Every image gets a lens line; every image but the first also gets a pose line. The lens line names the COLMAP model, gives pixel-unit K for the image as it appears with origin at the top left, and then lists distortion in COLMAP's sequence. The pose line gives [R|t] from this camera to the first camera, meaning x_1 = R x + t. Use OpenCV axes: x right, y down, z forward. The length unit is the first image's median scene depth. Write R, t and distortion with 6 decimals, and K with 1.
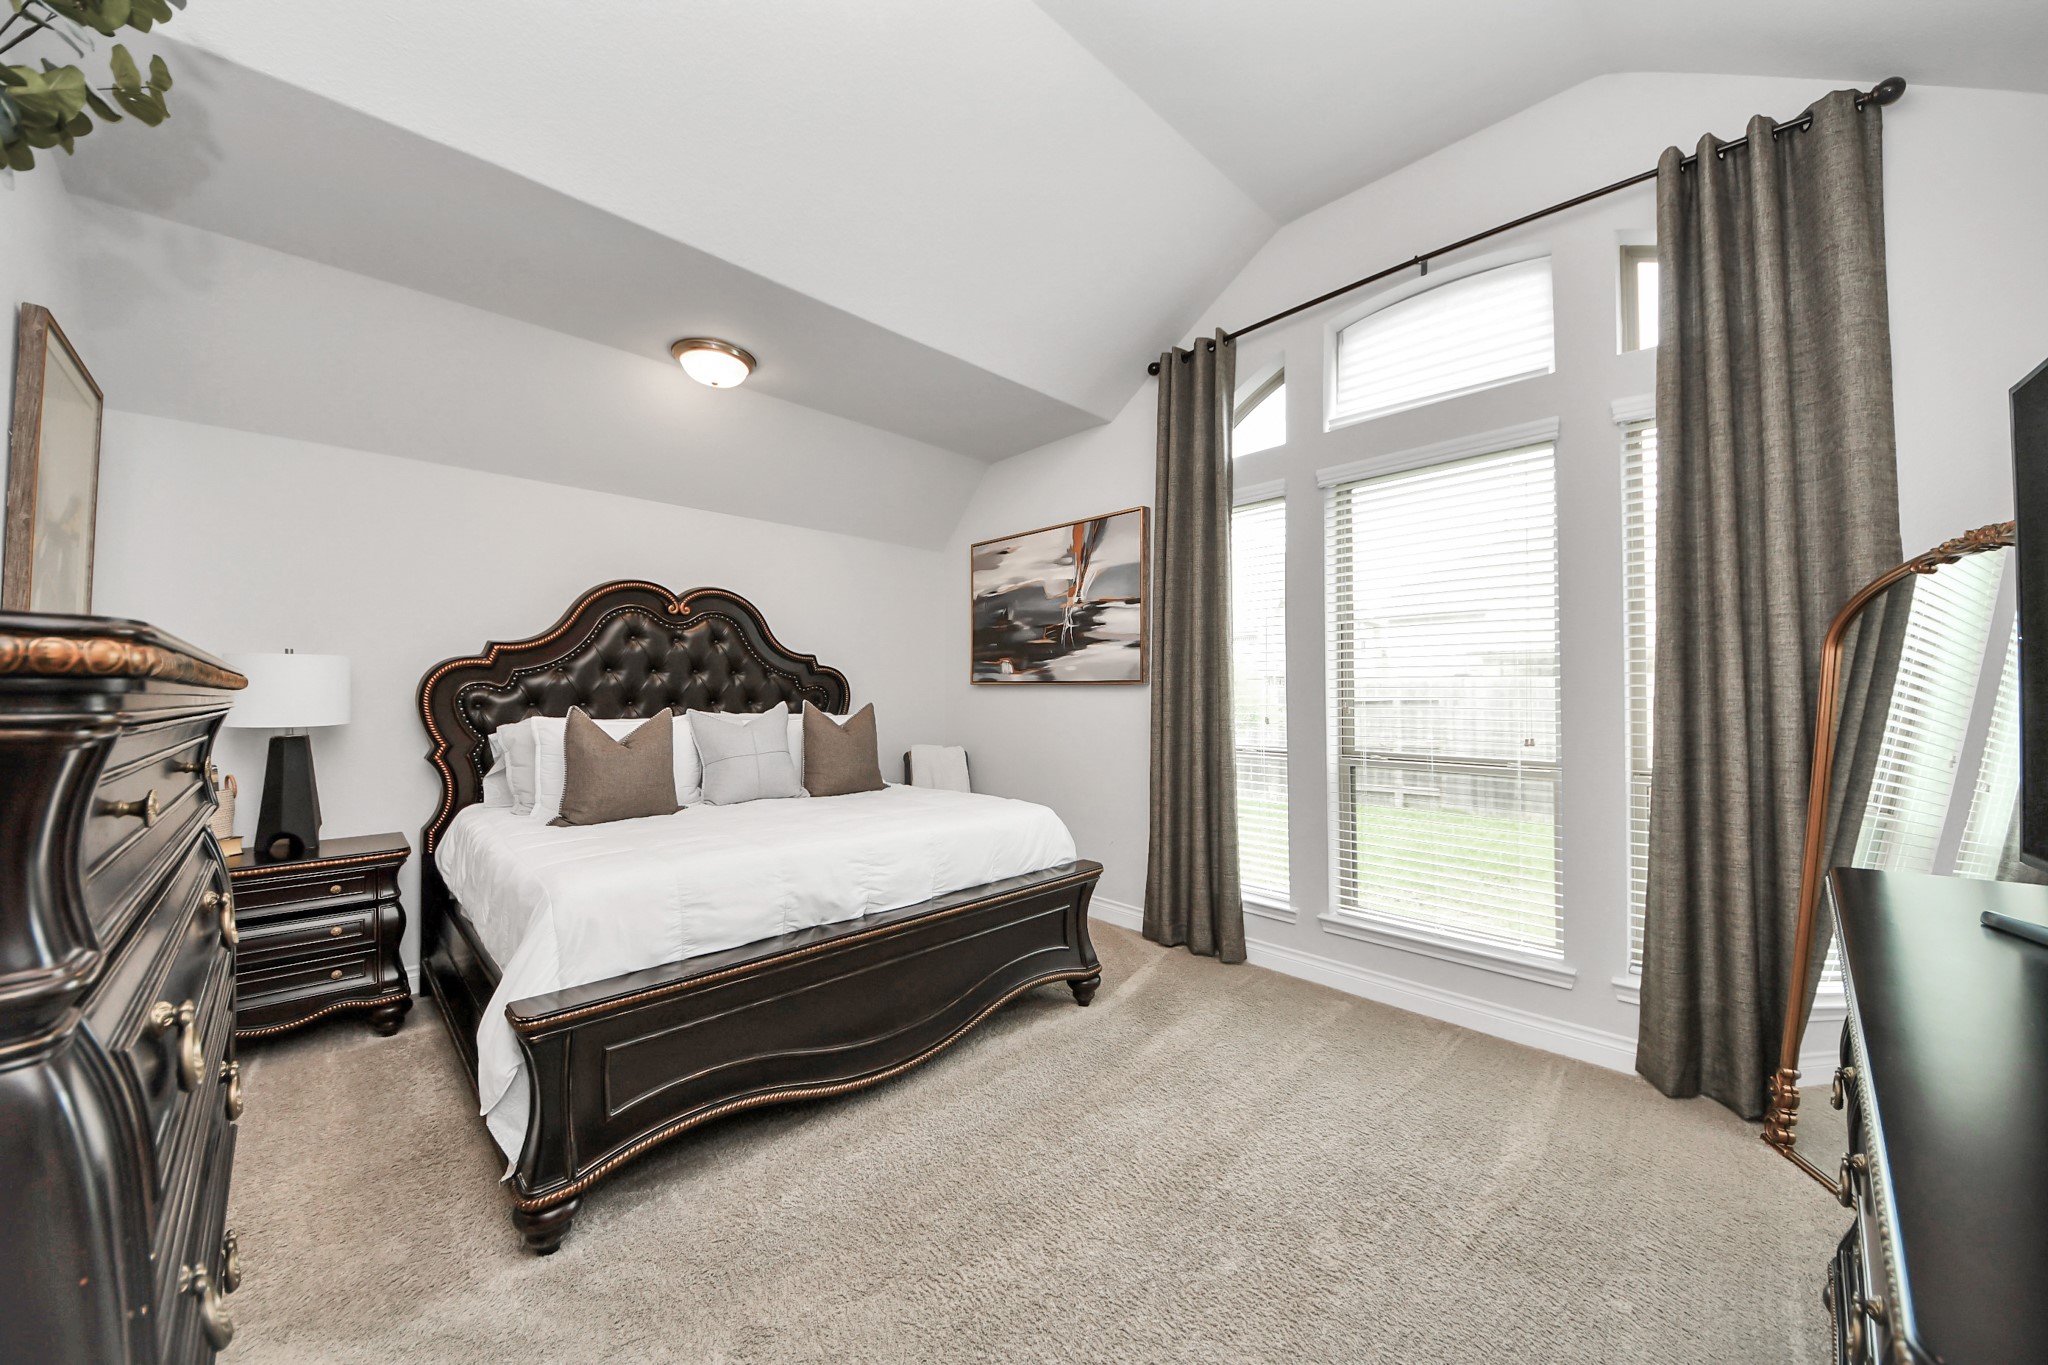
lens RADIAL K [[727.9, 0, 1017.1], [0, 727.9, 686.1], [0, 0, 1]] dist [0.005842, -0.008884]
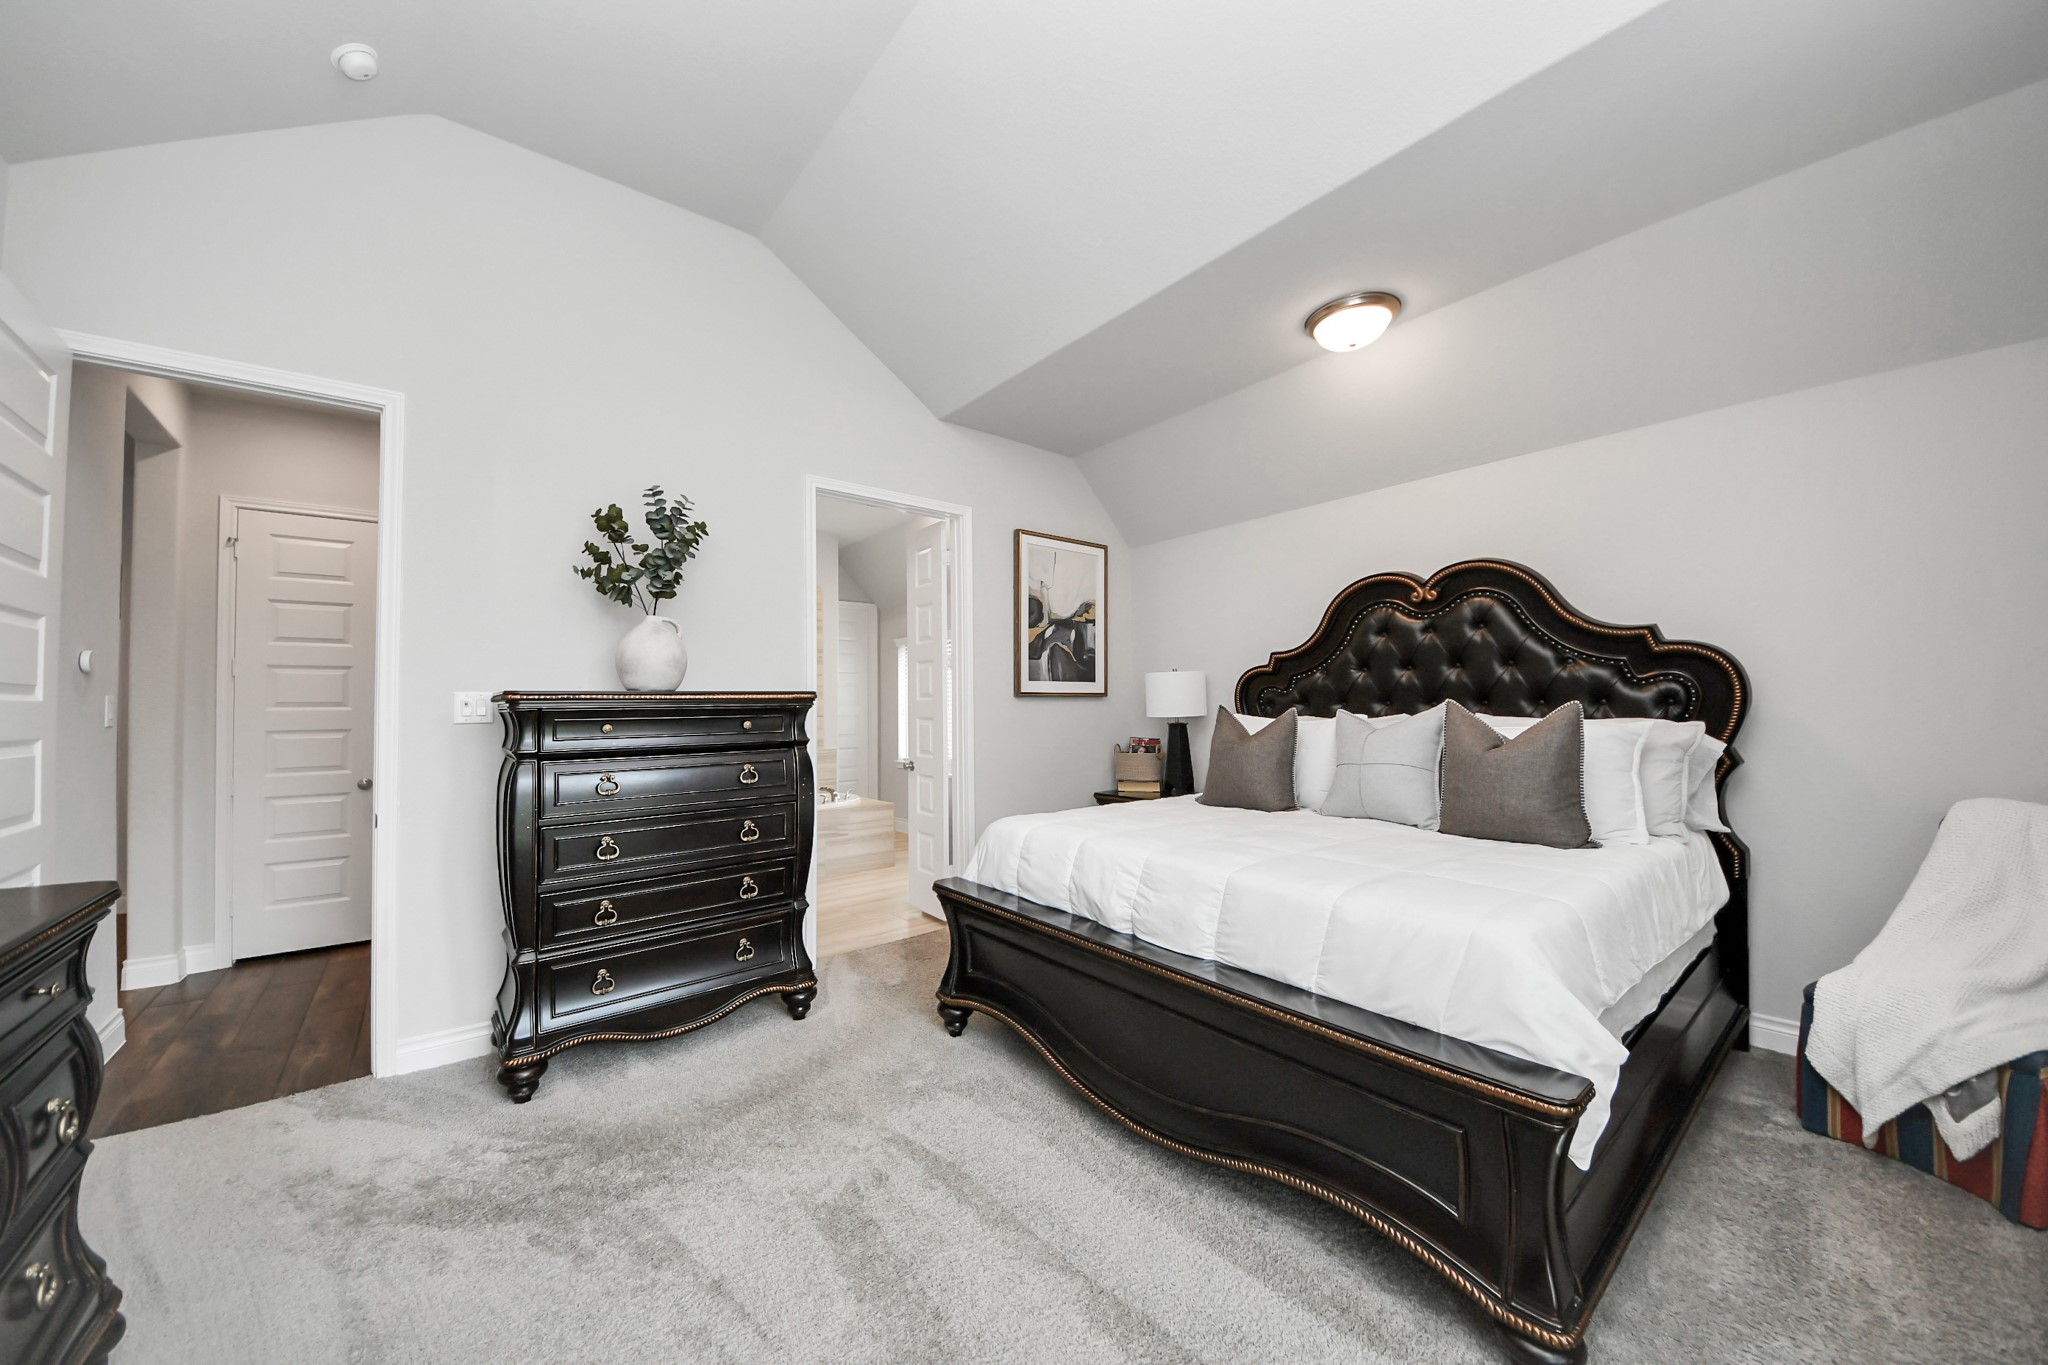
lens RADIAL K [[722.4, 0, 1019.4], [0, 722.4, 685.1], [0, 0, 1]] dist [0.020129, -0.015253]
pose [[-0.116482, -0.017559, -0.993038, 0.527642], [0.031909, 0.999261, -0.021412, 0.006786], [0.992680, -0.034181, -0.115836, 0.703971]]
